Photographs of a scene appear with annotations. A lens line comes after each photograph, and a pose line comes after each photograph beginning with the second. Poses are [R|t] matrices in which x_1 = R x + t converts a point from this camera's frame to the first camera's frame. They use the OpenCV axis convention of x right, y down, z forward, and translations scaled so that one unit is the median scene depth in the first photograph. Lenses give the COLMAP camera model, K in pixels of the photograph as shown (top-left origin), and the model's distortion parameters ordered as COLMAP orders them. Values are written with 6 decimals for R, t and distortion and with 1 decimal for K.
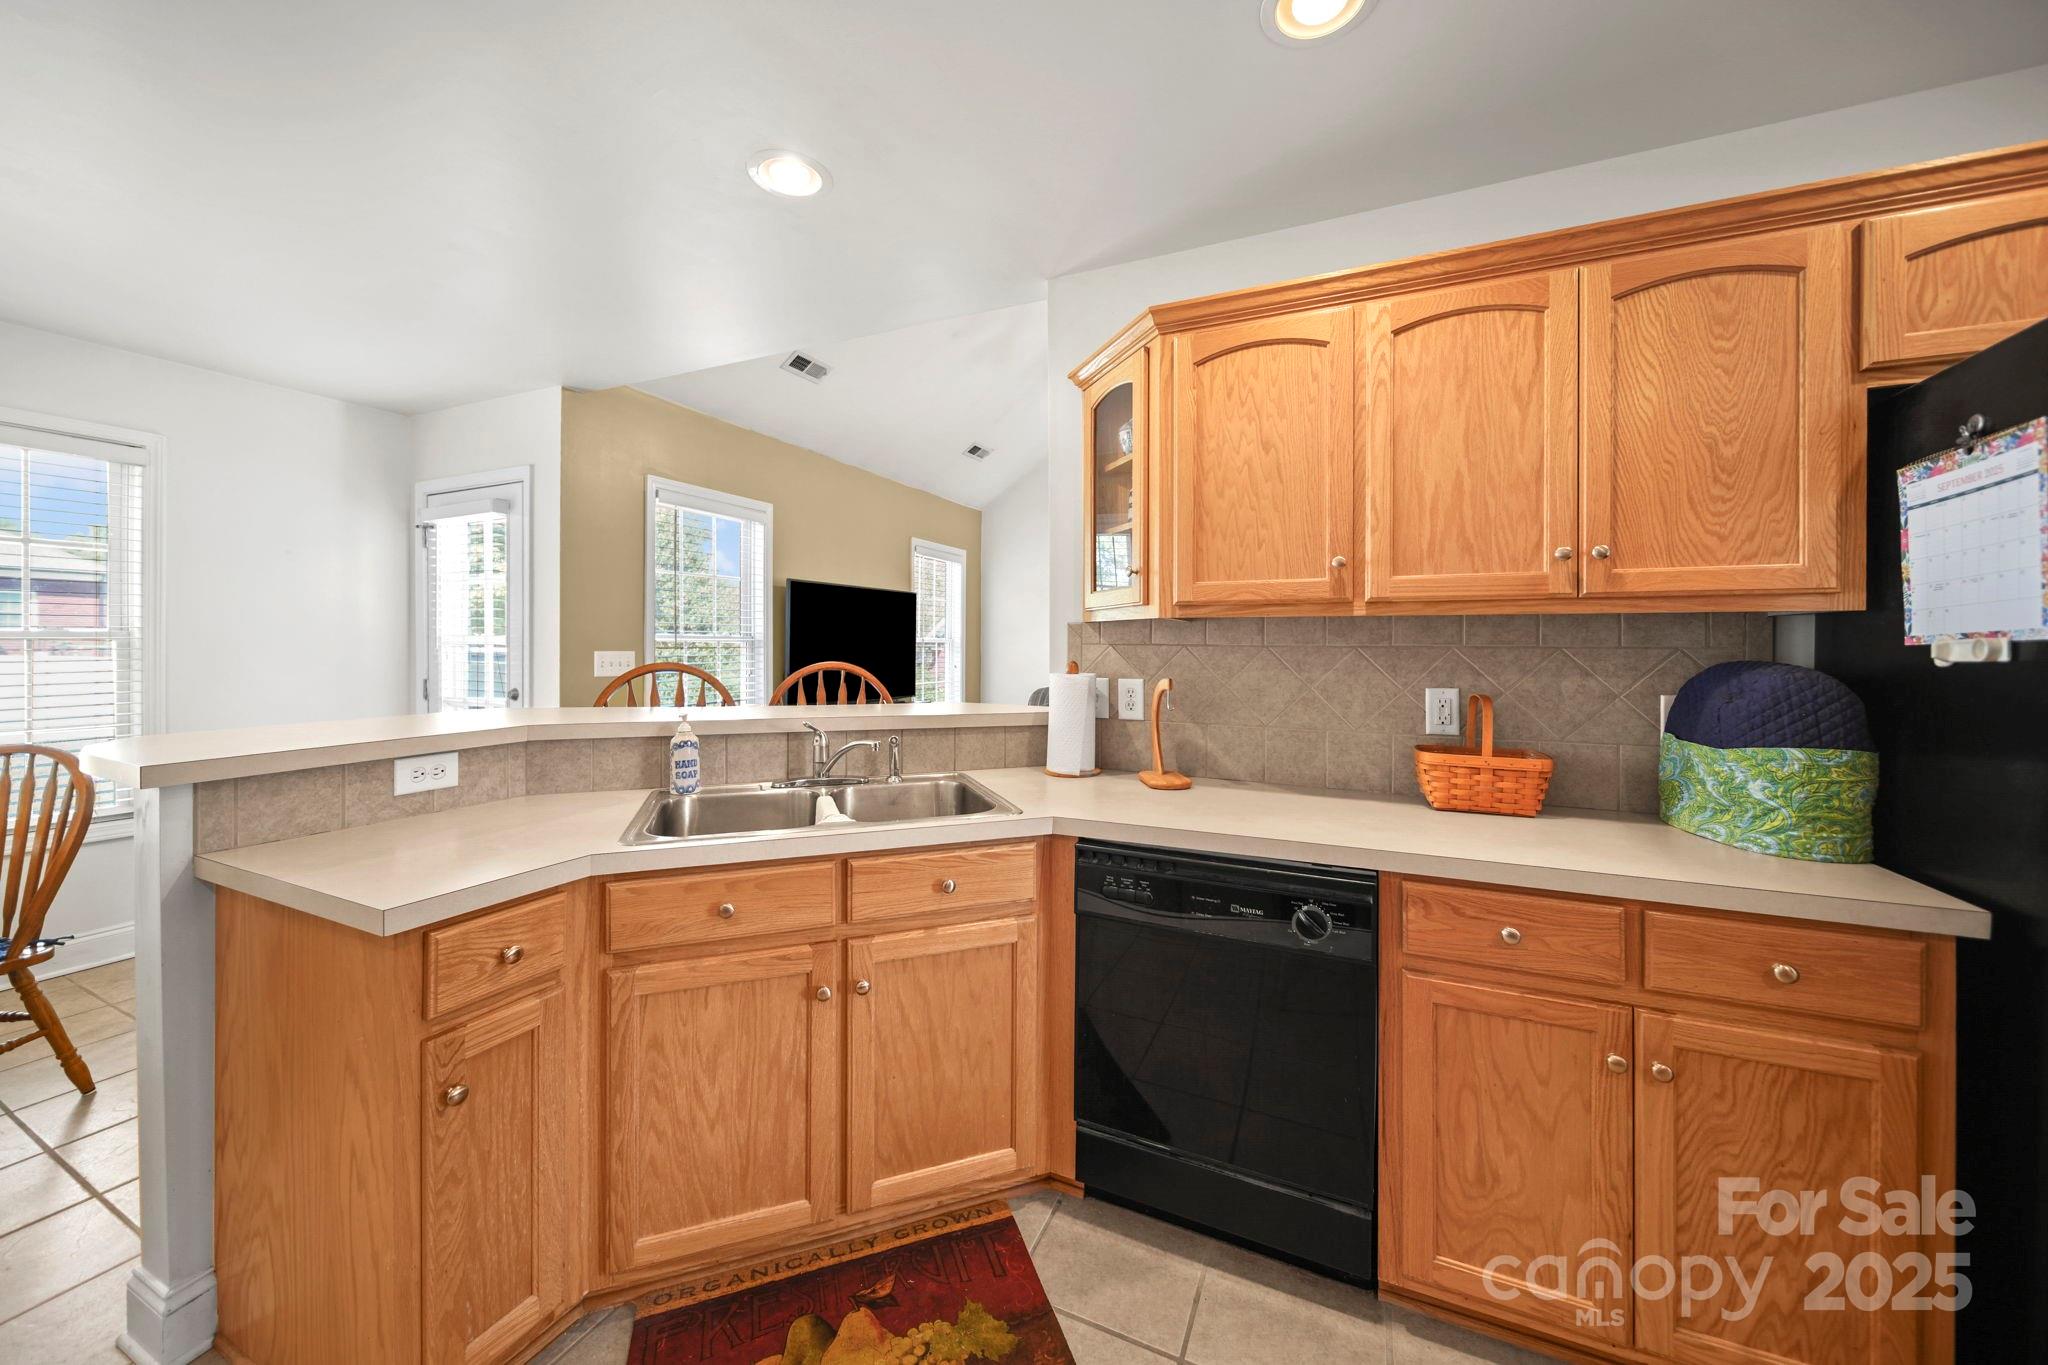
lens RADIAL K [[742.2, 0, 1011.7], [0, 742.2, 644.8], [0, 0, 1]] dist [0.001556, -0.001370]
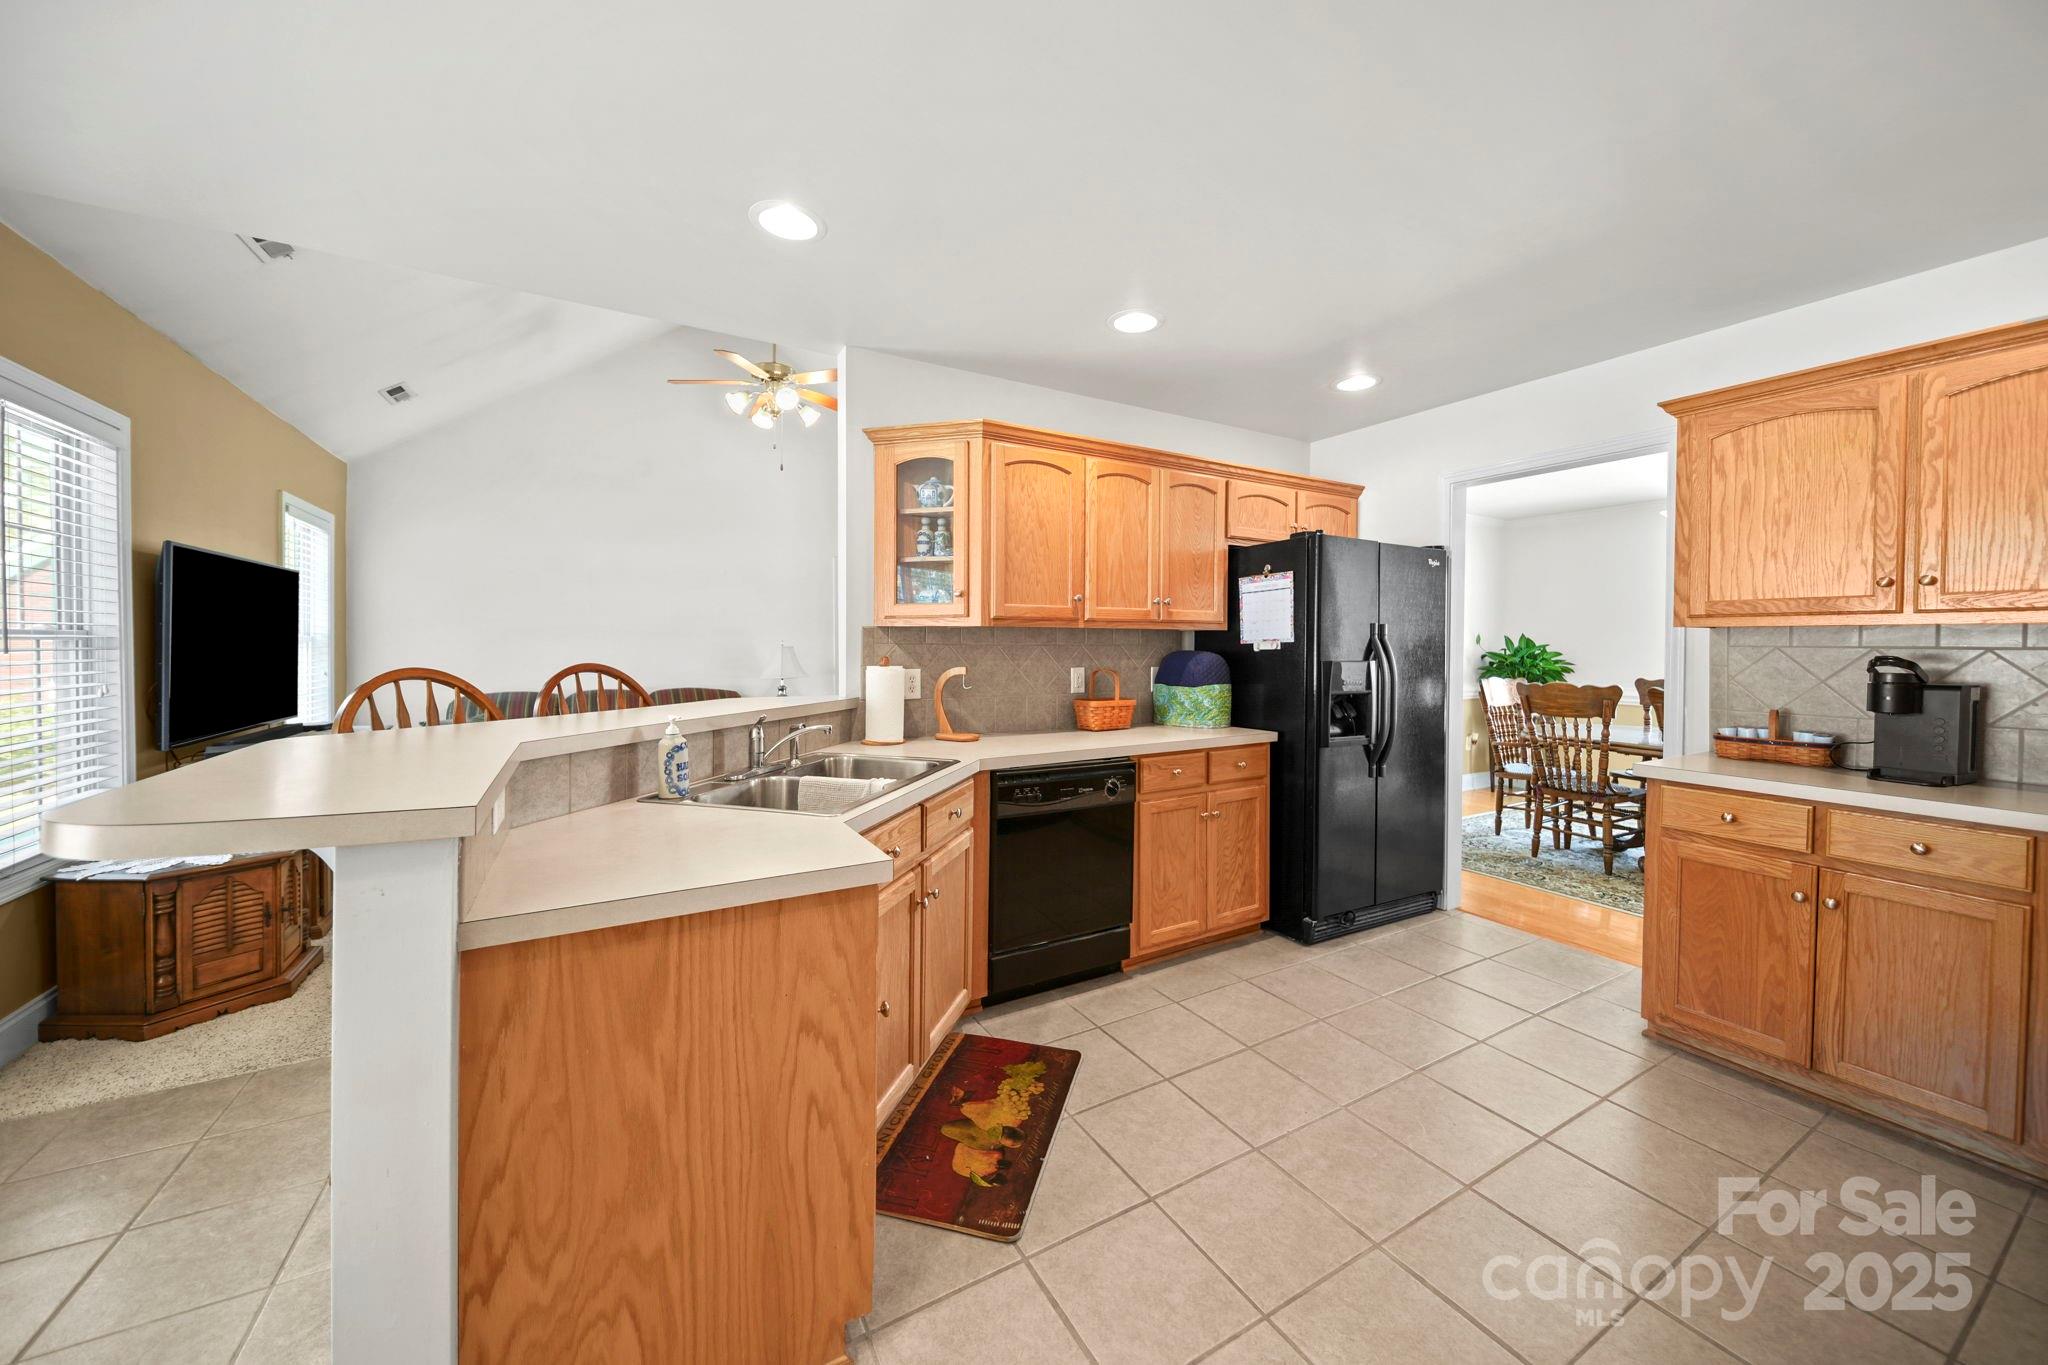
lens RADIAL K [[738.5, 0, 1029.9], [0, 738.5, 658.1], [0, 0, 1]] dist [0.000348, -0.000016]
pose [[0.573994, -0.017482, 0.818673, -1.092275], [0.001060, 0.999787, 0.020607, -0.002360], [-0.818859, -0.010961, 0.573890, 0.067016]]
